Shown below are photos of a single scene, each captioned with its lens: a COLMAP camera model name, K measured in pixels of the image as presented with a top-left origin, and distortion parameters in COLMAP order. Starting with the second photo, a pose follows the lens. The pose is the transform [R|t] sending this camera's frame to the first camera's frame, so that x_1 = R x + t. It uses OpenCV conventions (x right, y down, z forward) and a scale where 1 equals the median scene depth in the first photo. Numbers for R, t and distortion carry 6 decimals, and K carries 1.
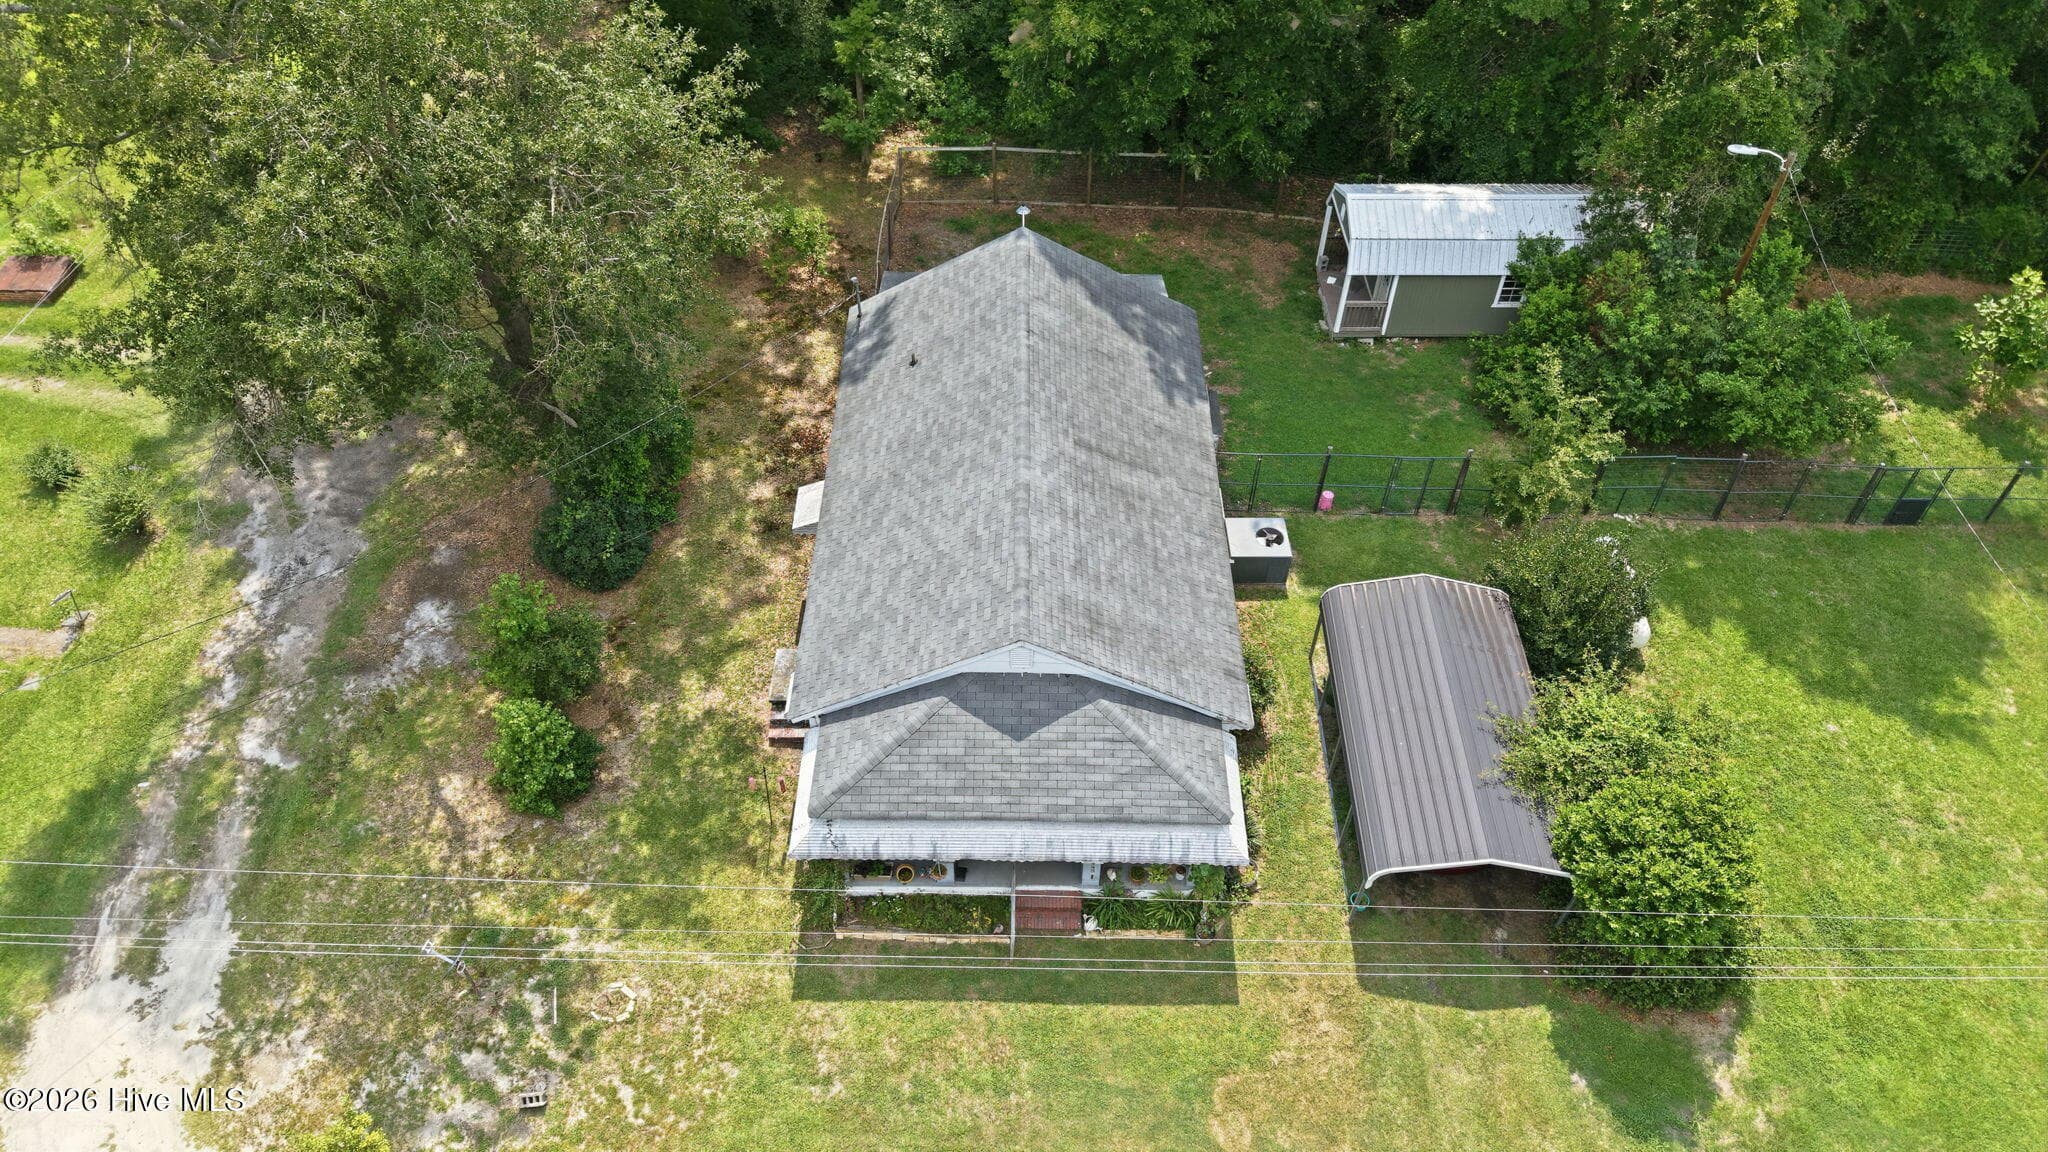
lens RADIAL K [[1360.9, 0, 1020.4], [0, 1360.9, 579.3], [0, 0, 1]] dist [0.009957, -0.025995]
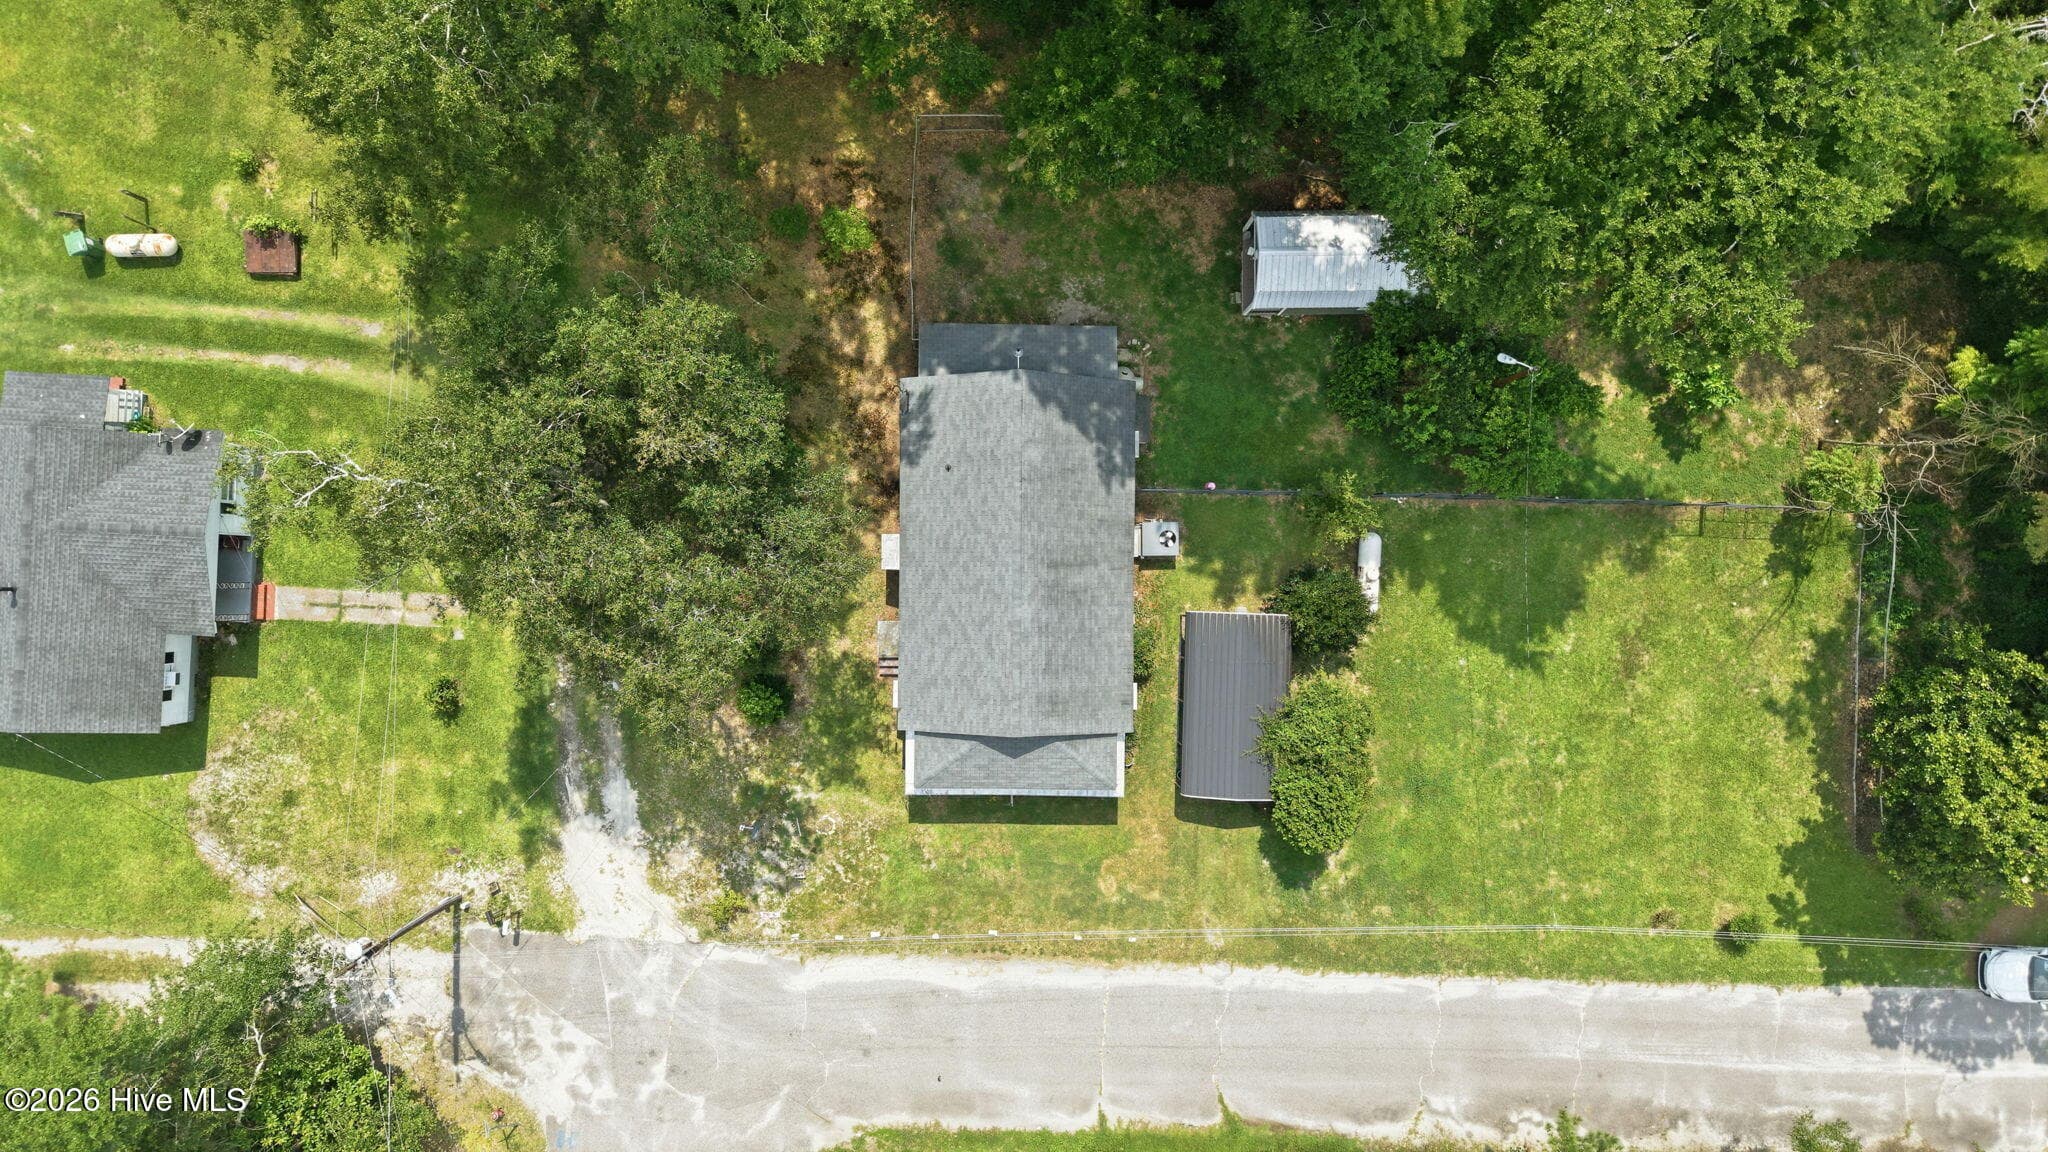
lens RADIAL K [[1360.9, 0, 1024.9], [0, 1360.9, 574.4], [0, 0, 1]] dist [0.009957, -0.025995]
pose [[0.999990, 0.001373, 0.004243, 0.003991], [-0.003899, 0.730980, 0.682388, -1.263272], [-0.002164, -0.682397, 0.730978, -0.260274]]
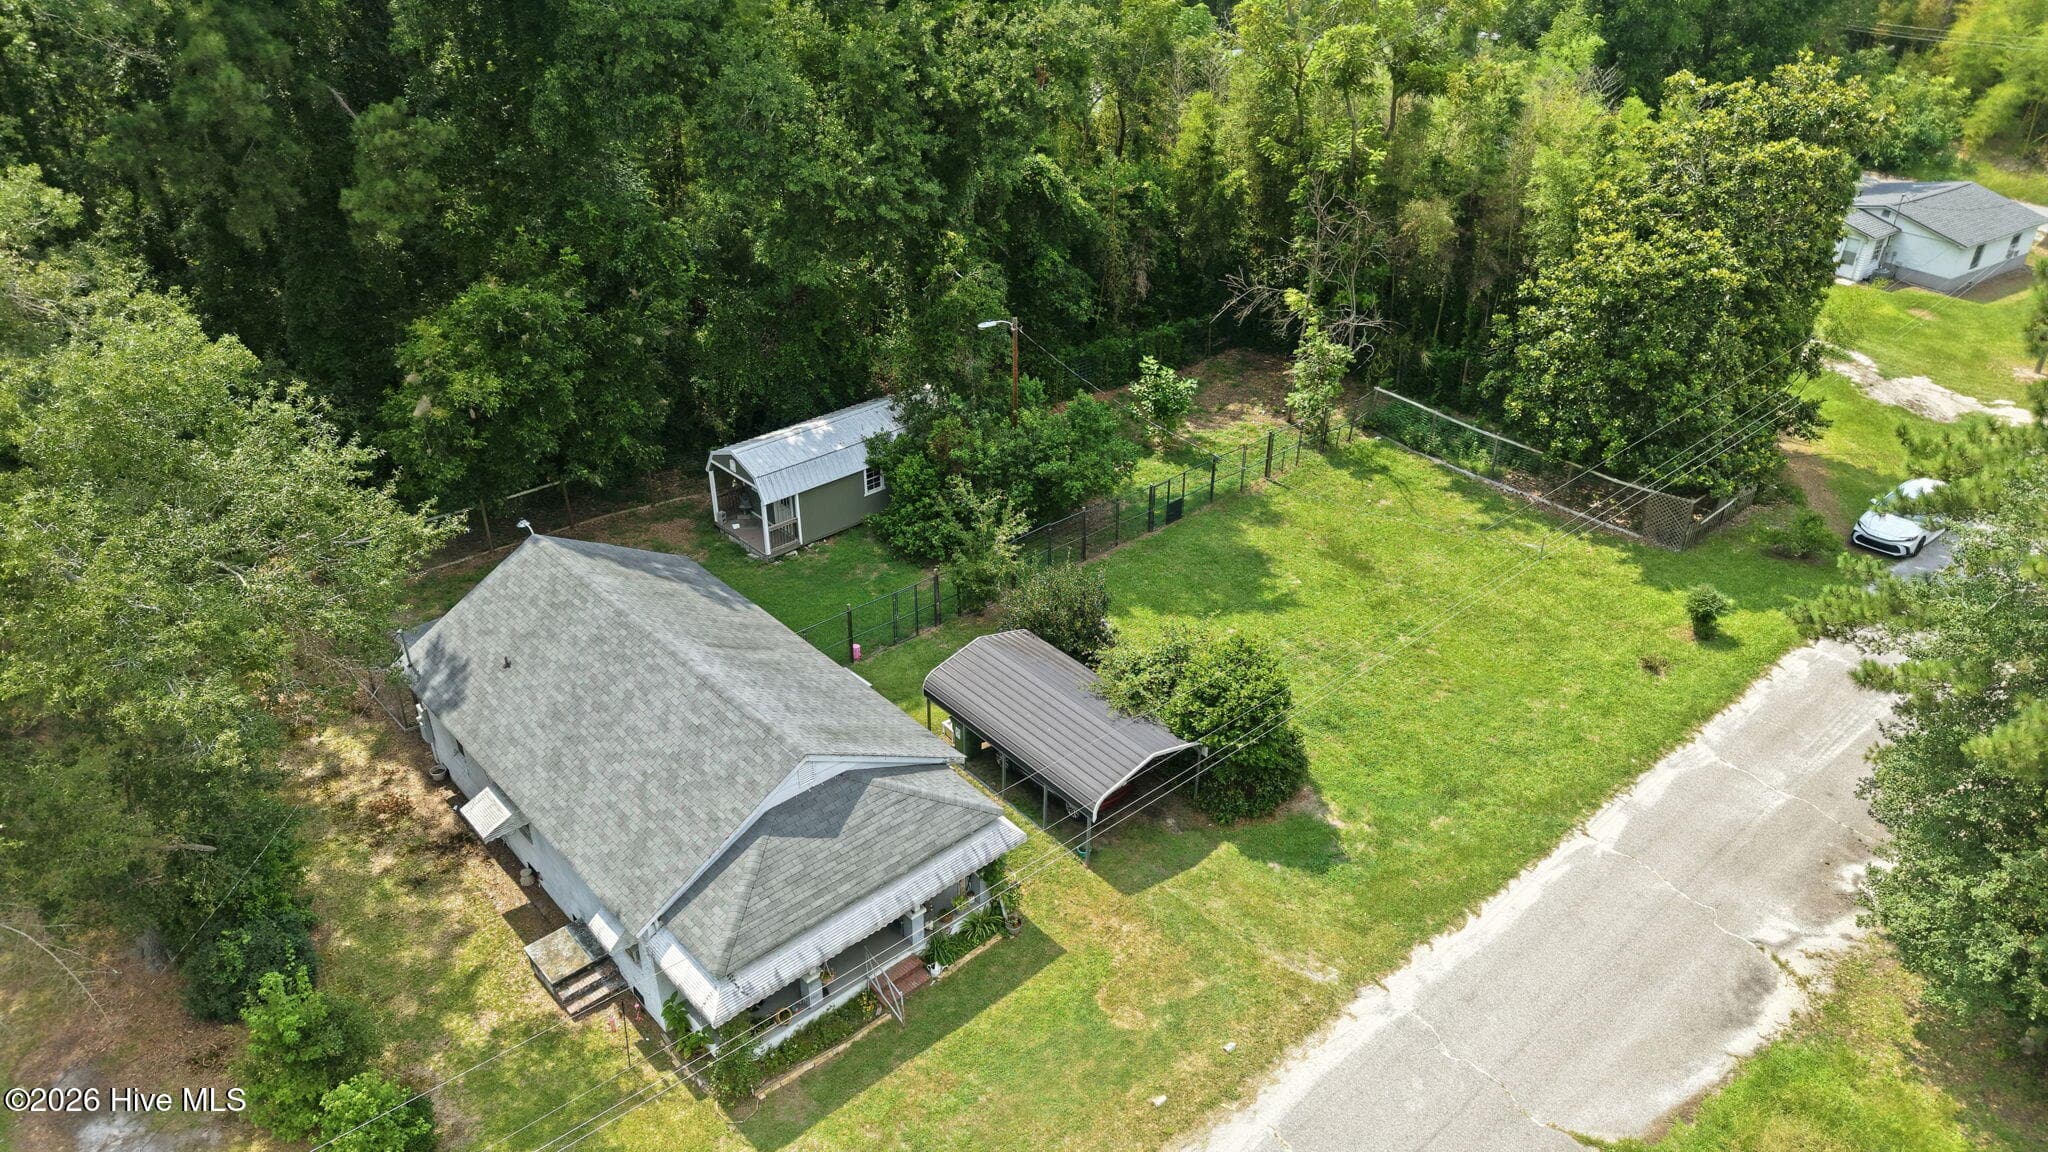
lens RADIAL K [[1360.9, 0, 1041.0], [0, 1360.9, 568.2], [0, 0, 1]] dist [0.009957, -0.025995]
pose [[0.731824, -0.339544, 0.590884, -0.426080], [0.492279, 0.862965, -0.113807, 0.119560], [-0.471270, 0.374167, 0.798689, -0.117665]]
